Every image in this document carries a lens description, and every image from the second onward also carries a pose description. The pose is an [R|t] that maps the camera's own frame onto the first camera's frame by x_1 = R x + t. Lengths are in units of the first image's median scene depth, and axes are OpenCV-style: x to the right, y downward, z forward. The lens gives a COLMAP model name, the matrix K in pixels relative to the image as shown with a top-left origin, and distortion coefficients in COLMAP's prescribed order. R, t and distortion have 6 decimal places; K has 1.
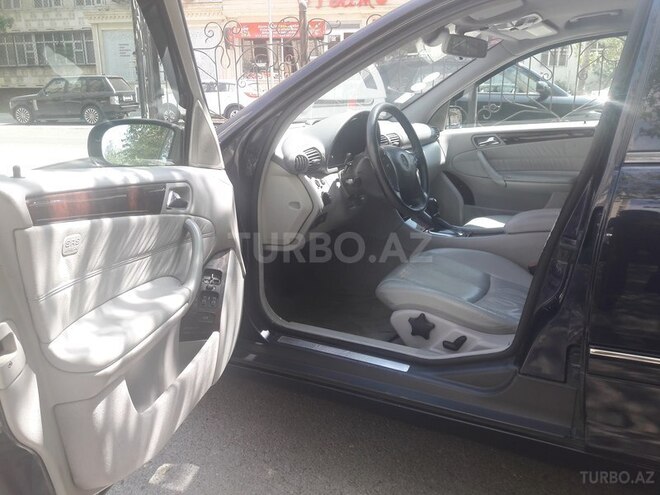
lens RADIAL K [[530.0, 0, 330.0], [0, 530.0, 247.5], [0, 0, 1]] dist [0.129519, -0.205532]
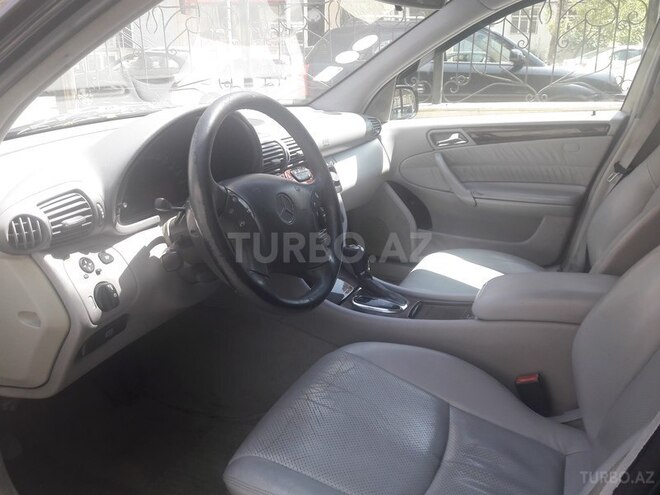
lens RADIAL K [[530.0, 0, 330.0], [0, 530.0, 247.5], [0, 0, 1]] dist [0.129519, -0.205532]
pose [[0.998533, -0.015167, 0.051982, 0.101982], [0.012273, 0.998381, 0.055534, -0.098238], [-0.052740, -0.054815, 0.997103, 0.315070]]
